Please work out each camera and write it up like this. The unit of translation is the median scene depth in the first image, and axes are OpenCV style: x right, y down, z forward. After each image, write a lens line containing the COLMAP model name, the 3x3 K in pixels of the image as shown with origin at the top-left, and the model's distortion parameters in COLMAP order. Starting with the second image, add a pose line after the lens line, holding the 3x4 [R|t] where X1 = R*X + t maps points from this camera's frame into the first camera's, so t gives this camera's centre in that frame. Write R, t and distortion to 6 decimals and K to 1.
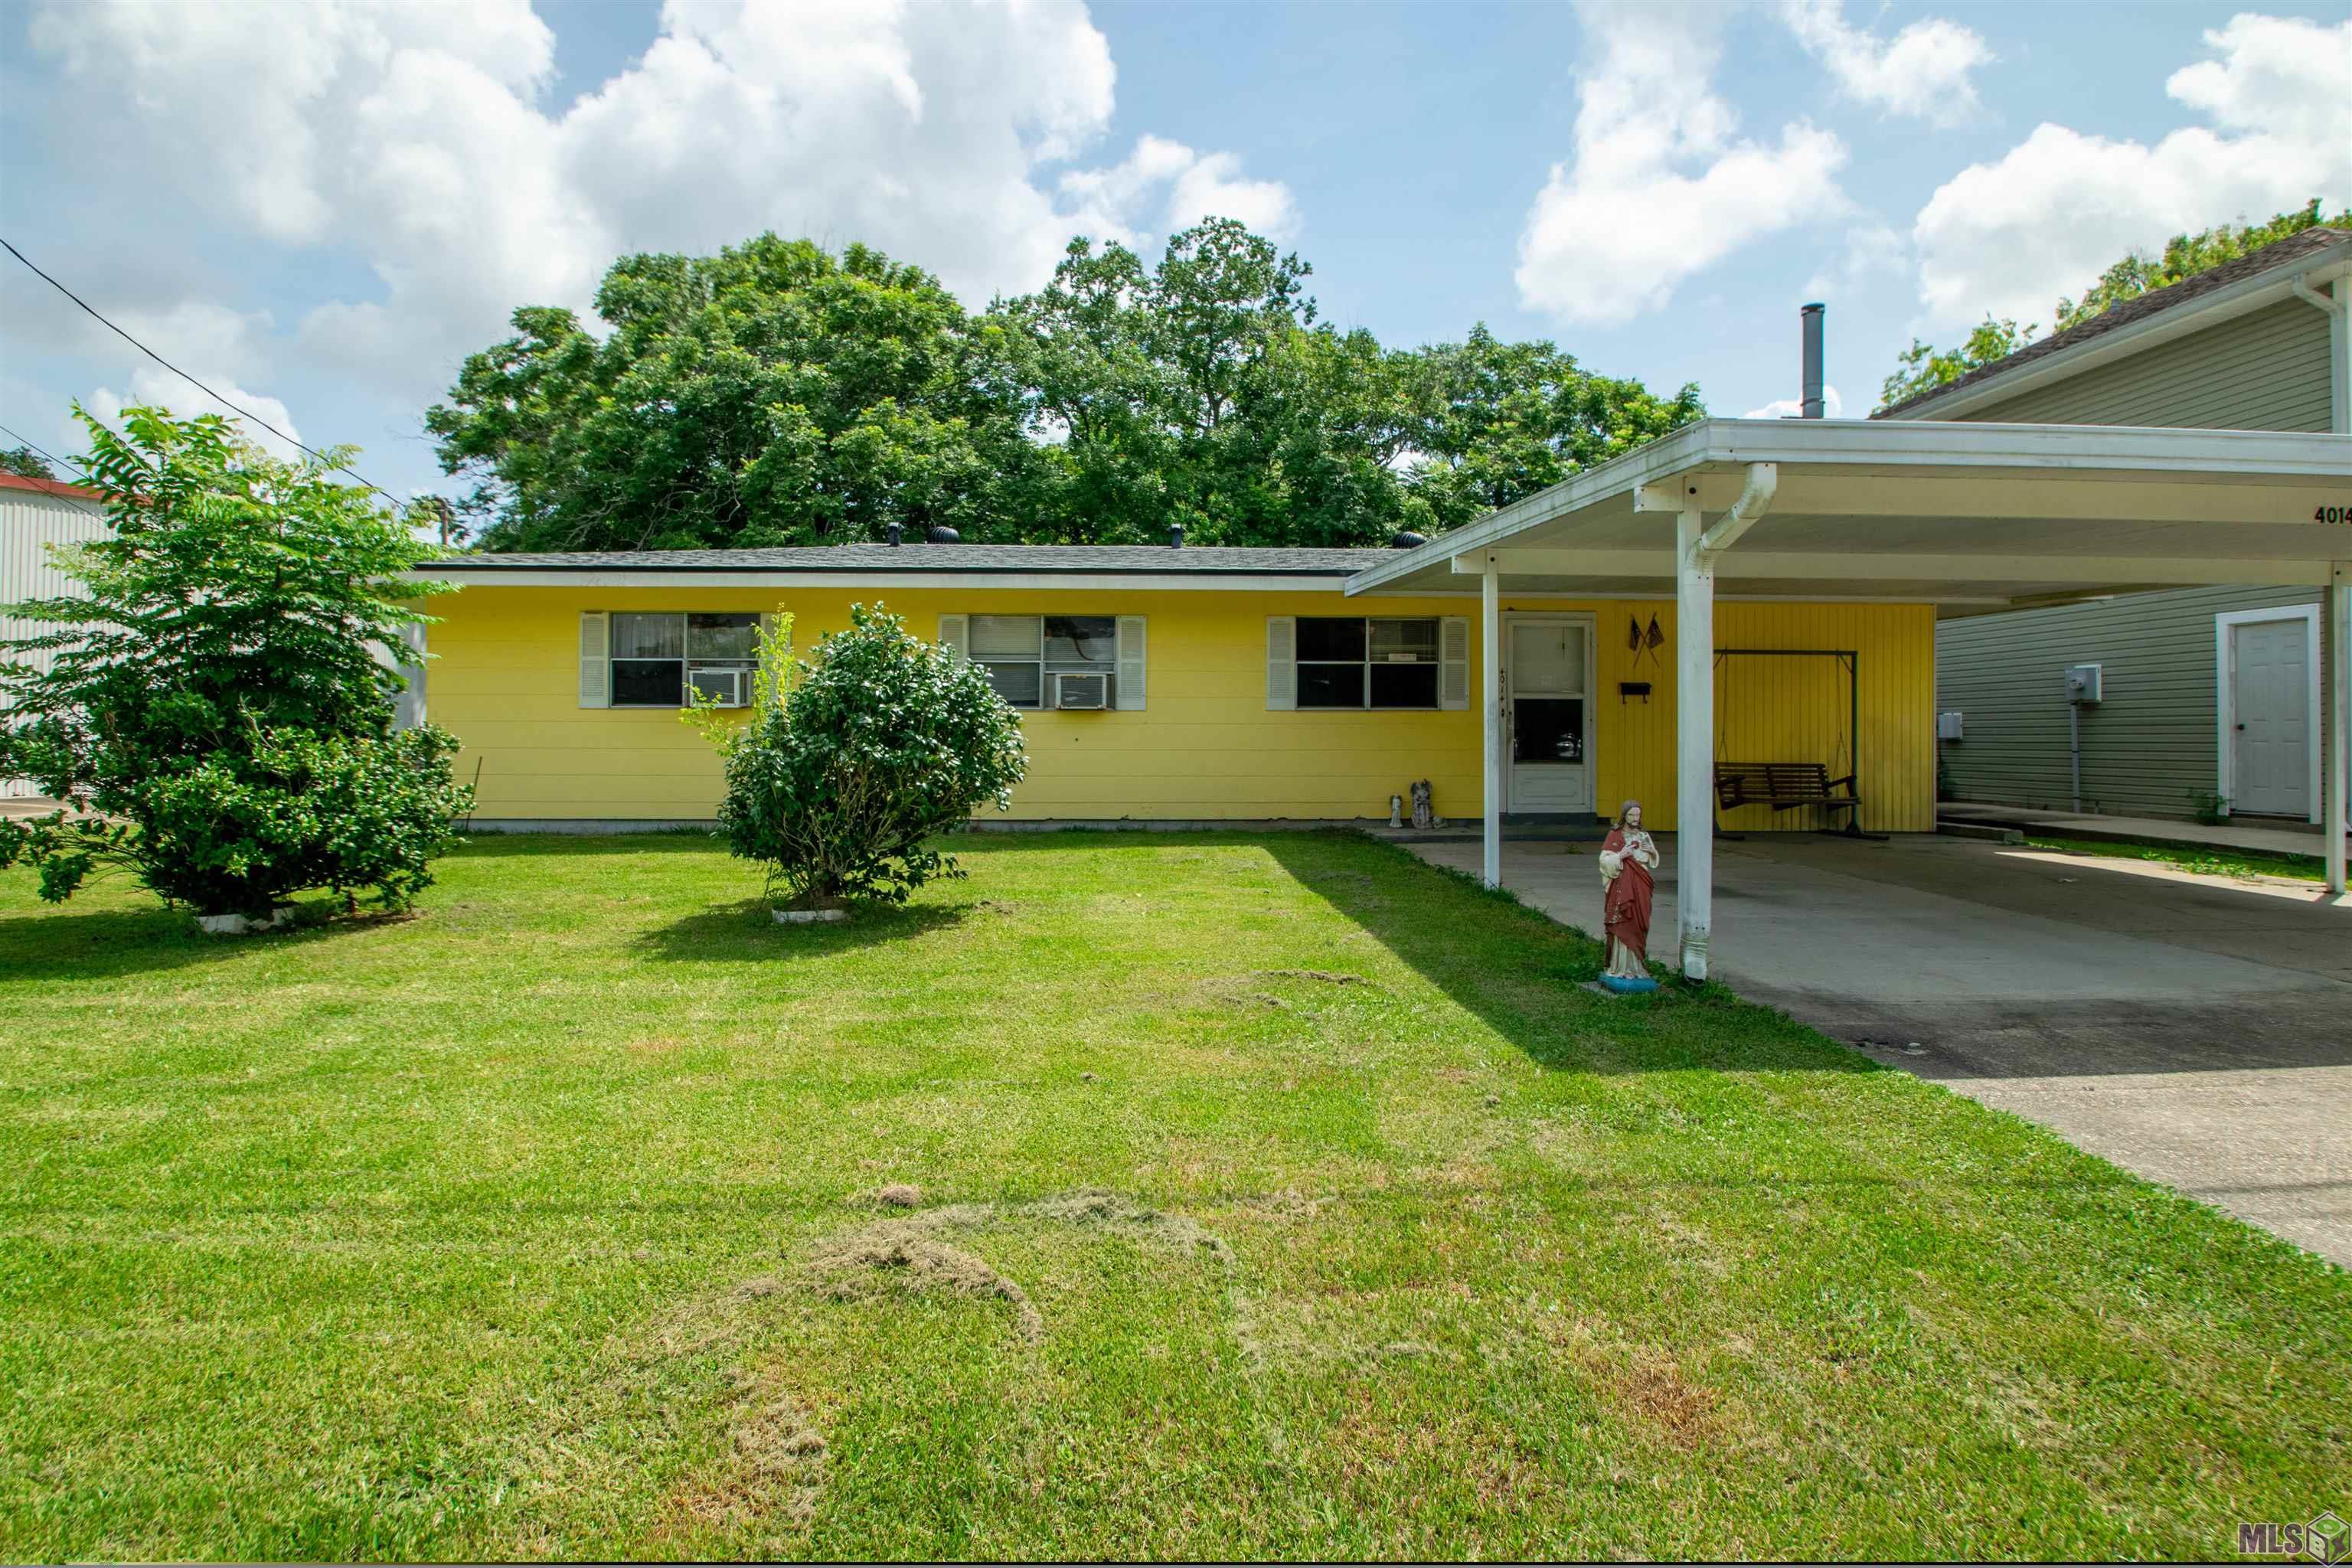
lens RADIAL K [[1180.2, 0, 1155.0], [0, 1180.2, 723.9], [0, 0, 1]] dist [0.003447, -0.019941]
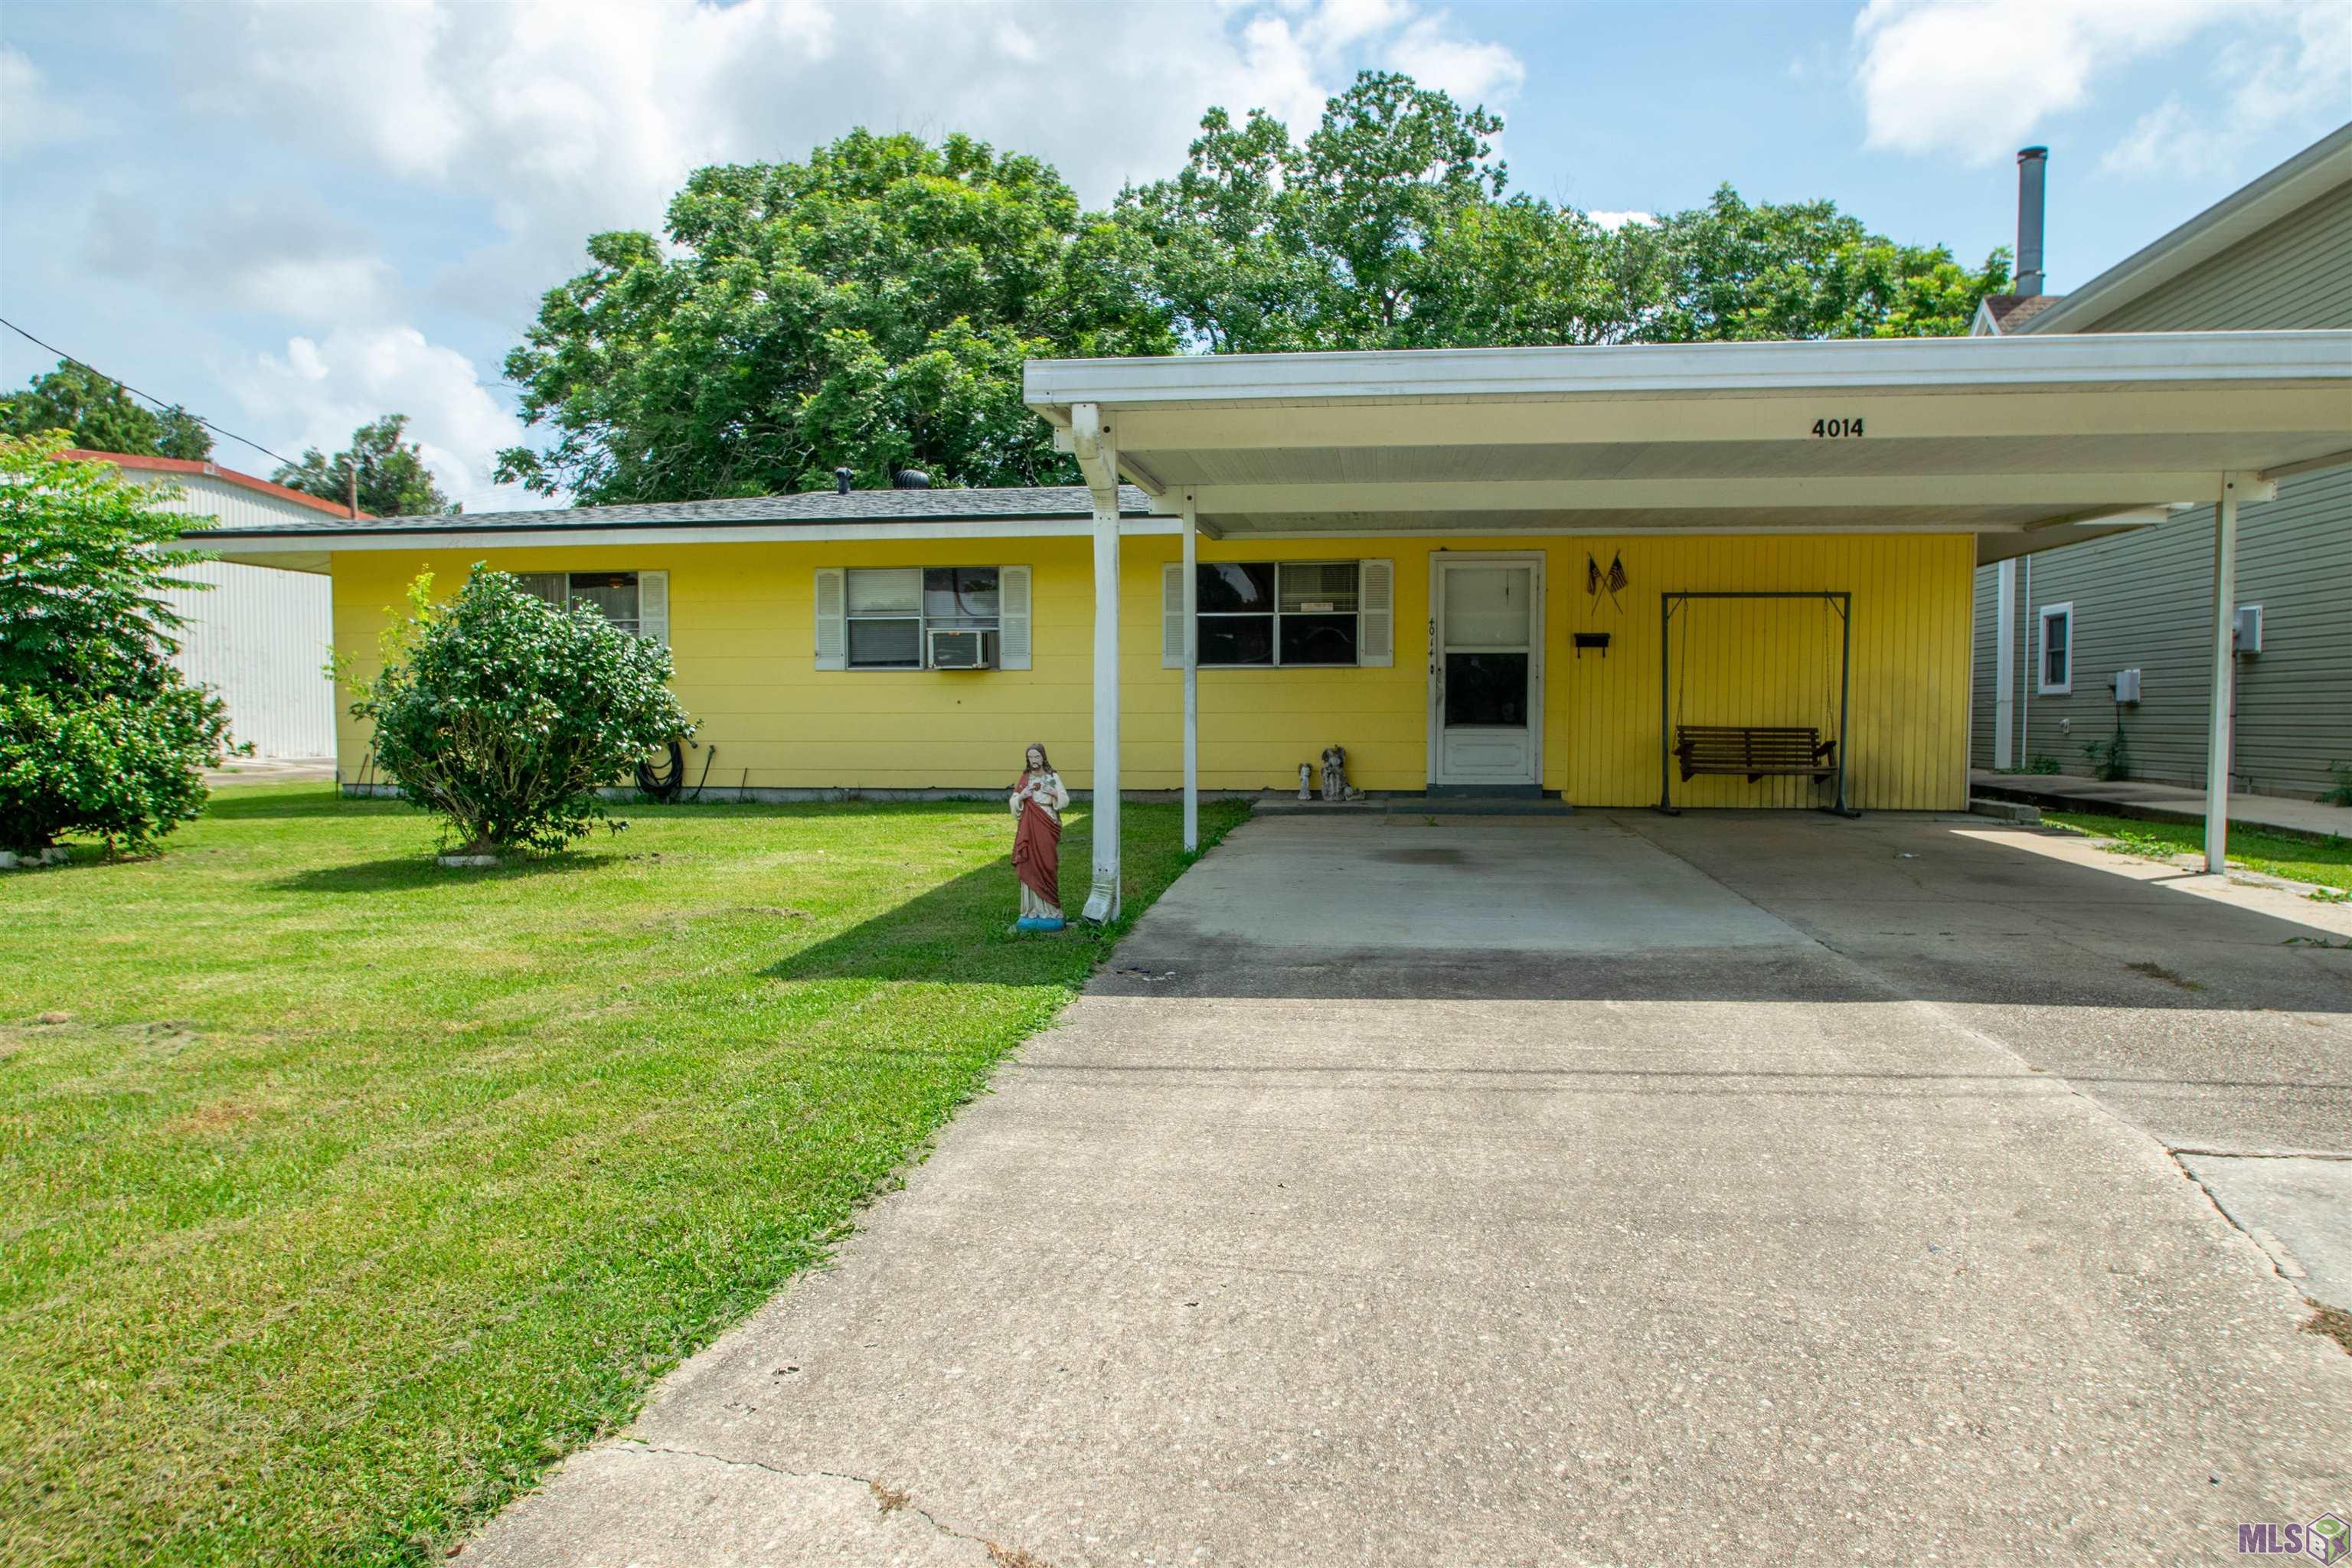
lens RADIAL K [[1449.8, 0, 1239.1], [0, 1449.8, 784.7], [0, 0, 1]] dist [-0.005745, -0.037472]
pose [[0.986837, 0.005037, -0.161641, 0.148955], [0.004581, 0.998243, 0.059072, 0.005277], [0.161655, -0.059035, 0.985080, -0.037311]]
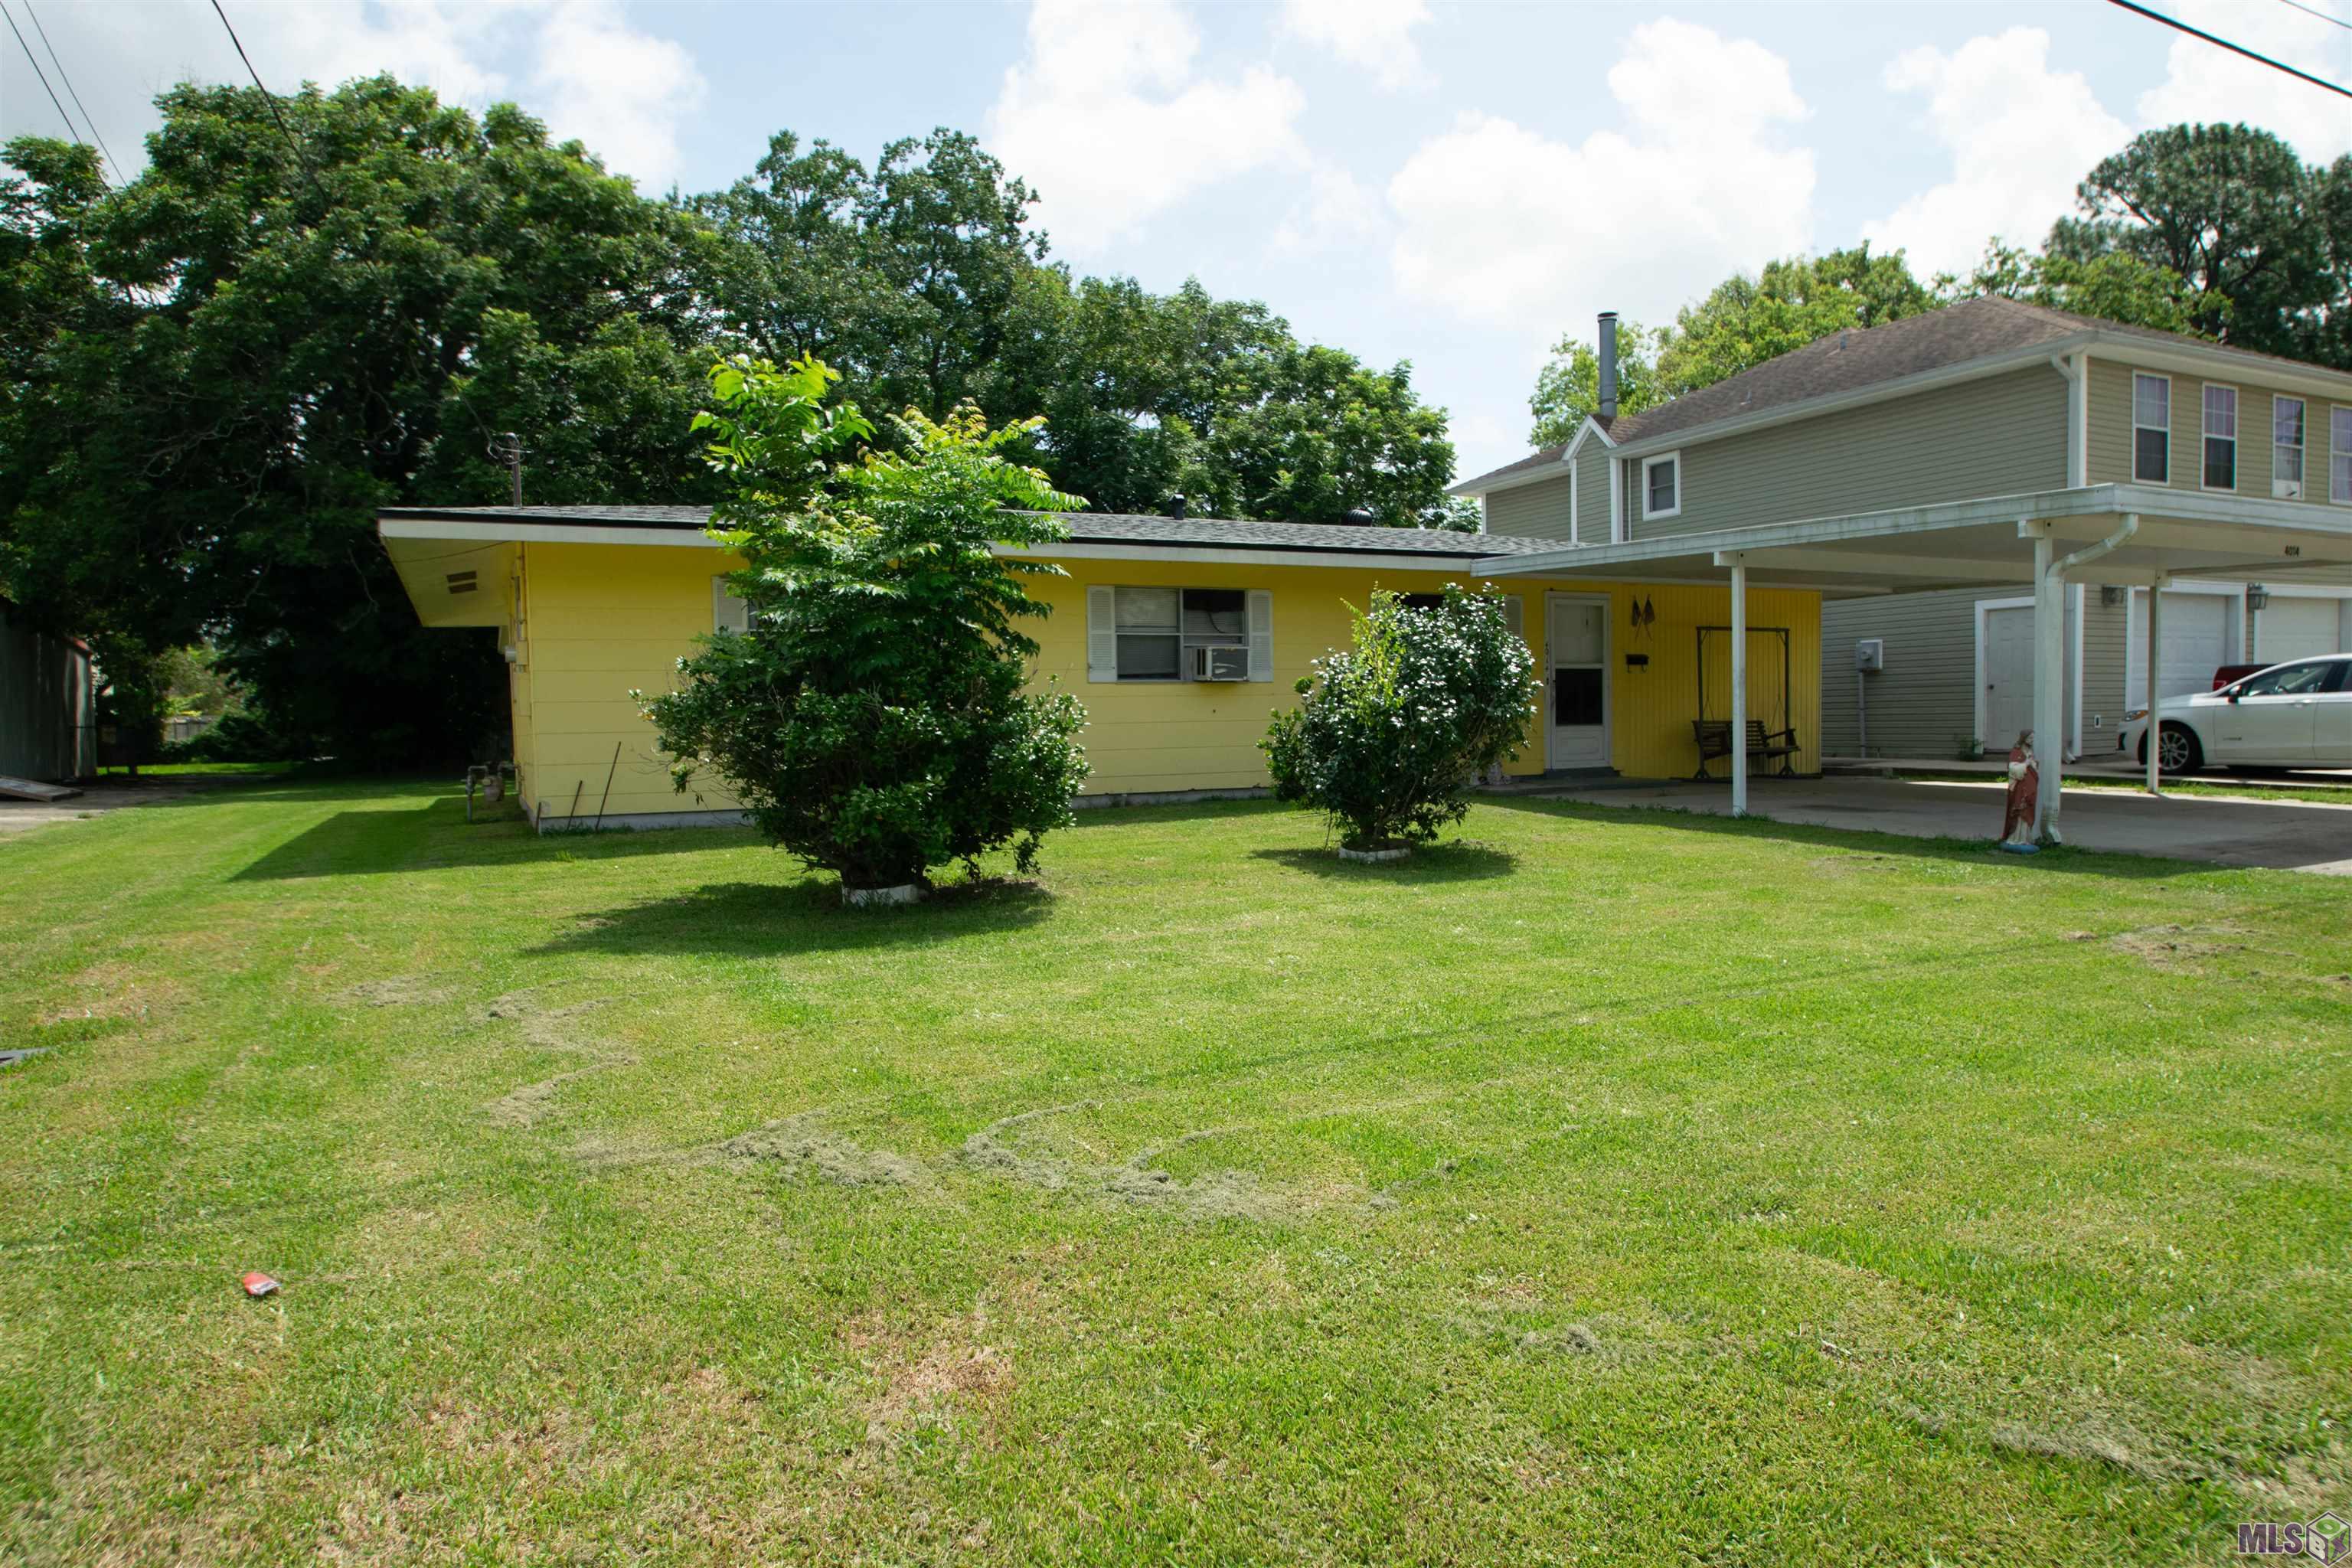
lens RADIAL K [[1377.1, 0, 1176.0], [0, 1377.1, 784.0], [0, 0, 1]] dist [-0.027725, 0.001396]
pose [[0.922839, -0.038623, 0.383244, -0.248035], [0.017456, 0.998131, 0.058557, 0.002664], [-0.384789, -0.047349, 0.921789, -0.038922]]
